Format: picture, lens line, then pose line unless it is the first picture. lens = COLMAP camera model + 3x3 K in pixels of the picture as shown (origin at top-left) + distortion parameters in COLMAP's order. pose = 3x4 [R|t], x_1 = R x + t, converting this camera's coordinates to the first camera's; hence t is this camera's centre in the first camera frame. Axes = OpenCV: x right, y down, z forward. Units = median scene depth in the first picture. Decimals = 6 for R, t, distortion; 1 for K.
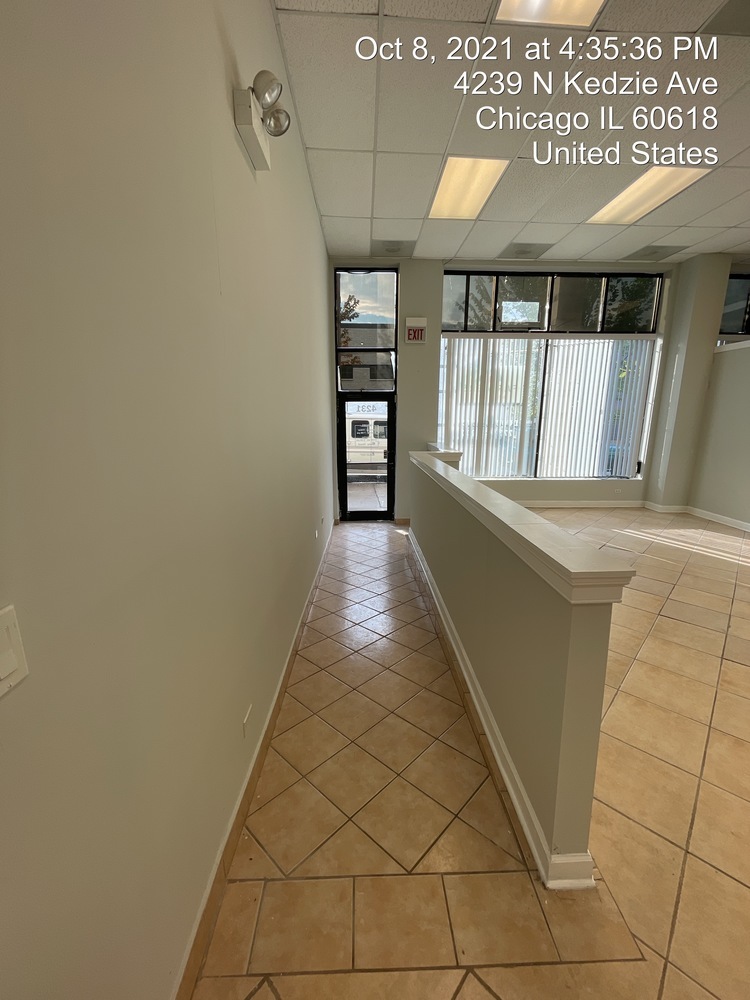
lens RADIAL K [[404.7, 0, 375.3], [0, 404.7, 499.7], [0, 0, 1]] dist [0.001611, -0.000394]
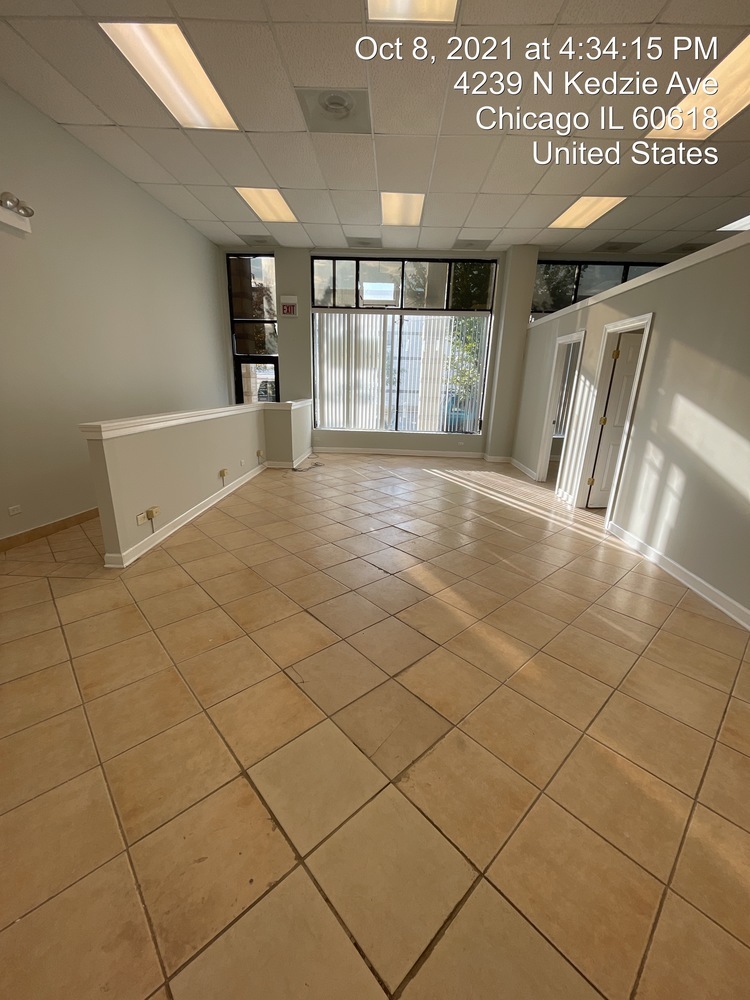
lens RADIAL K [[404.7, 0, 377.5], [0, 404.7, 499.7], [0, 0, 1]] dist [0.001611, -0.000394]
pose [[0.997053, 0.044112, -0.062763, 0.457623], [-0.038713, 0.995646, 0.084791, 0.056322], [0.066230, -0.082112, 0.994420, -0.260605]]
